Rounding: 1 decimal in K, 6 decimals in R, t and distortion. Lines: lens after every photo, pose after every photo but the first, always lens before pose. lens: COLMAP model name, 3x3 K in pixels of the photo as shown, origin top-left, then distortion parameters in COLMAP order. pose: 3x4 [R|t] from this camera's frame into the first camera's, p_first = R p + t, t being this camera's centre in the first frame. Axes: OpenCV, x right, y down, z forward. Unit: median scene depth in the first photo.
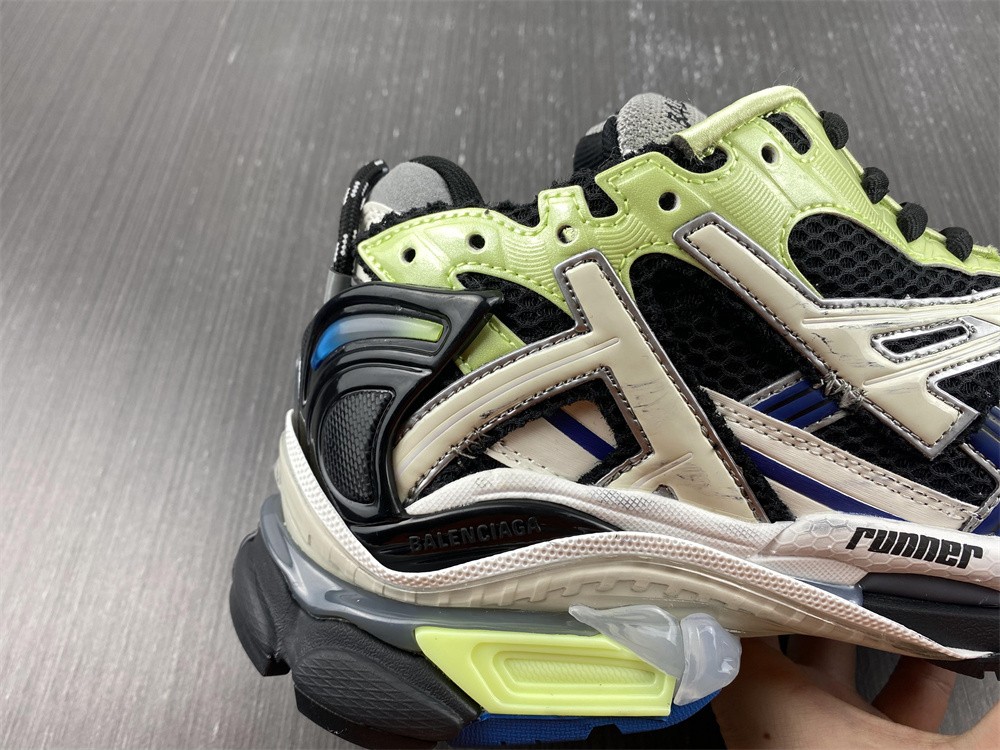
lens RADIAL K [[745.6, 0, 500.0], [0, 745.6, 375.0], [0, 0, 1]] dist [-0.006206, -0.005639]
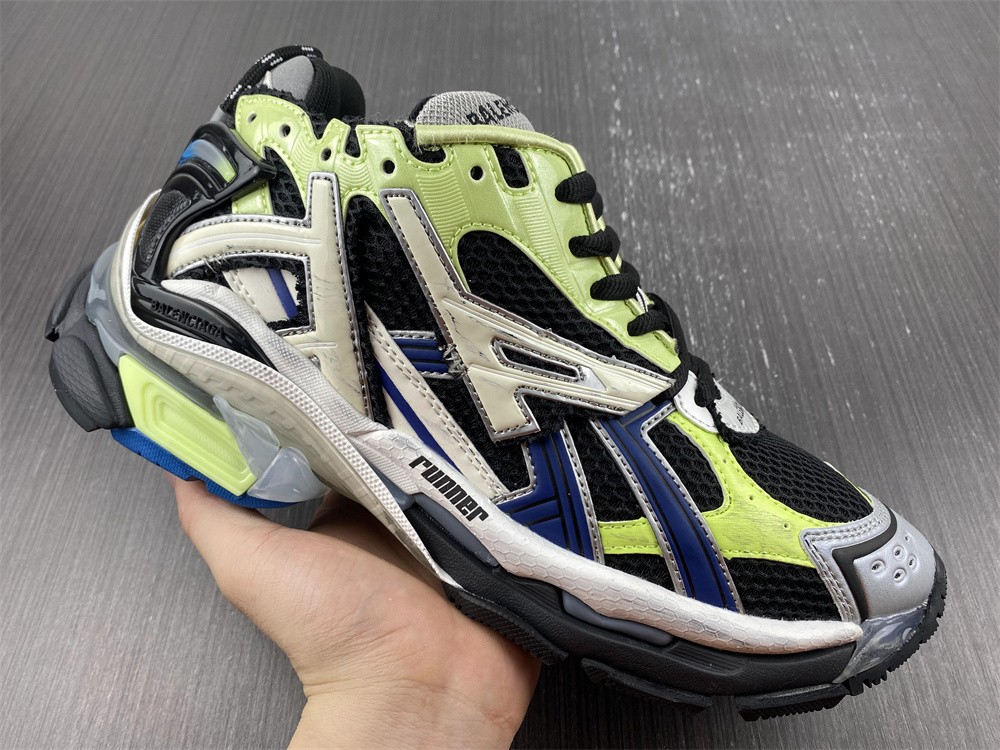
lens RADIAL K [[745.6, 0, 500.0], [0, 745.6, 375.0], [0, 0, 1]] dist [-0.006206, -0.005639]
pose [[0.857638, 0.504985, -0.097191, 0.662159], [-0.490864, 0.860228, 0.138061, -0.178880], [0.153325, -0.070699, 0.985643, -0.303554]]
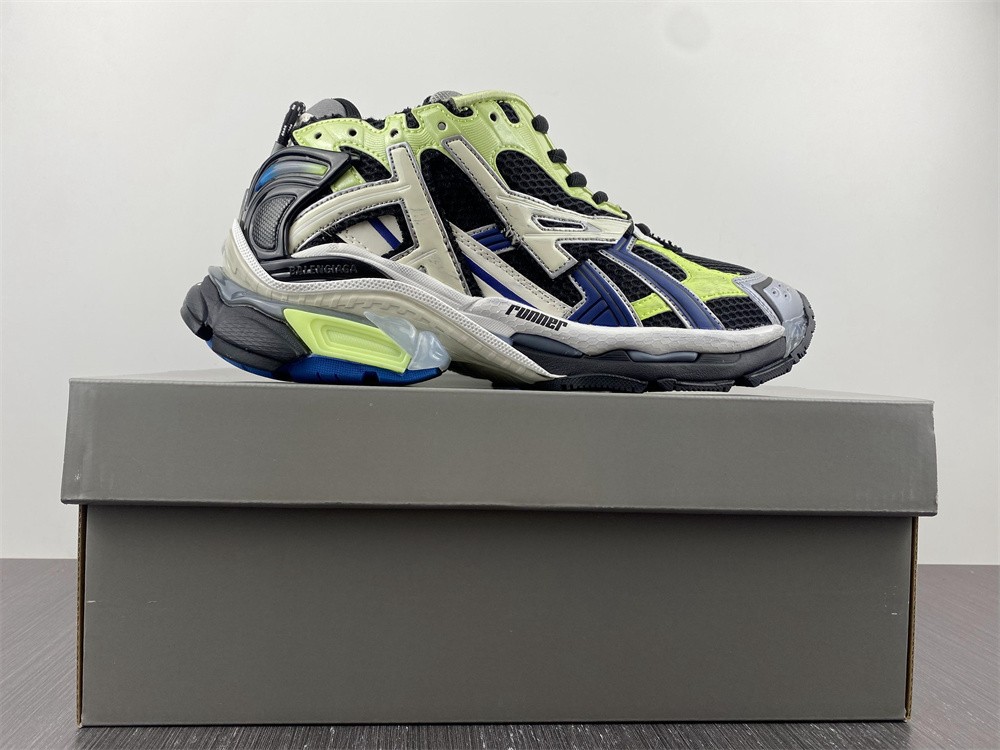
lens RADIAL K [[726.4, 0, 500.0], [0, 726.4, 375.0], [0, 0, 1]] dist [0.001931, -0.002893]
pose [[0.976798, 0.178227, 0.118745, 0.245797], [-0.166871, 0.980933, -0.099624, 0.603257], [-0.134237, 0.077497, 0.987914, -0.963215]]
